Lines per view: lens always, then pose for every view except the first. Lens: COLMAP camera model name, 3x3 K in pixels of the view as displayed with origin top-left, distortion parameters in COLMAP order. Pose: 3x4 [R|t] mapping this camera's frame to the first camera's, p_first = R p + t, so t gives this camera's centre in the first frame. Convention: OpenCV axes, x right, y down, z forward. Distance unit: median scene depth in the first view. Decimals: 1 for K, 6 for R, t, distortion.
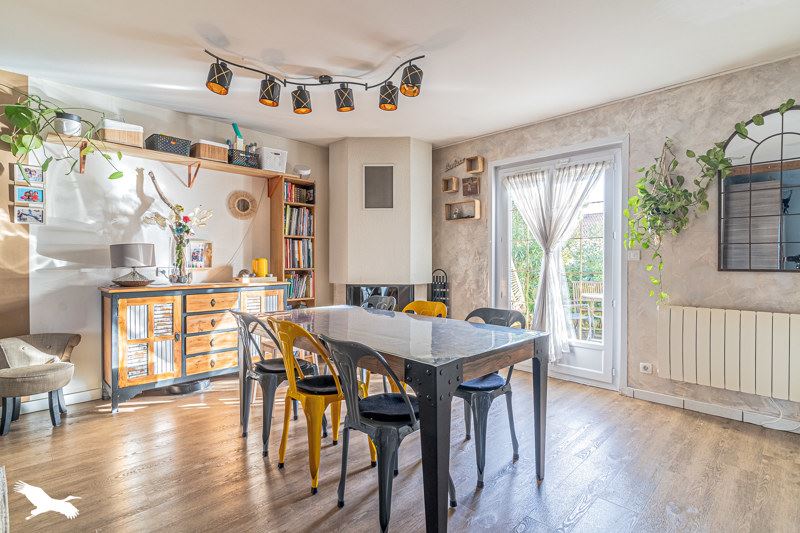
lens RADIAL K [[393.6, 0, 391.5], [0, 393.6, 265.2], [0, 0, 1]] dist [0.001303, 0.000441]
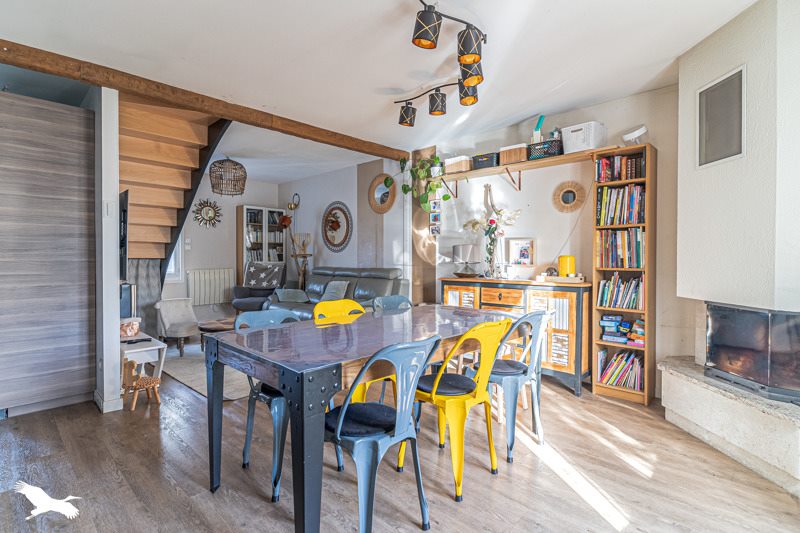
lens RADIAL K [[393.6, 0, 398.5], [0, 393.6, 262.7], [0, 0, 1]] dist [0.001303, 0.000441]
pose [[0.032158, 0.012166, -0.999409, 0.666650], [-0.013689, 0.999837, 0.011731, -0.007602], [0.999389, 0.013303, 0.032319, 0.746061]]
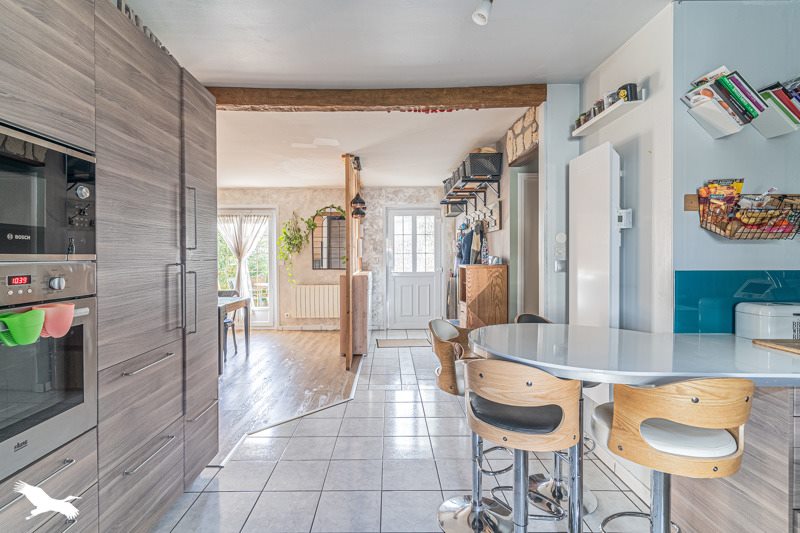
lens RADIAL K [[393.6, 0, 393.4], [0, 393.6, 264.2], [0, 0, 1]] dist [0.001303, 0.000441]
pose [[0.685714, -0.012888, 0.727757, -0.456240], [0.011641, 0.999910, 0.006739, -0.021853], [-0.727778, 0.003851, 0.685802, -0.791360]]
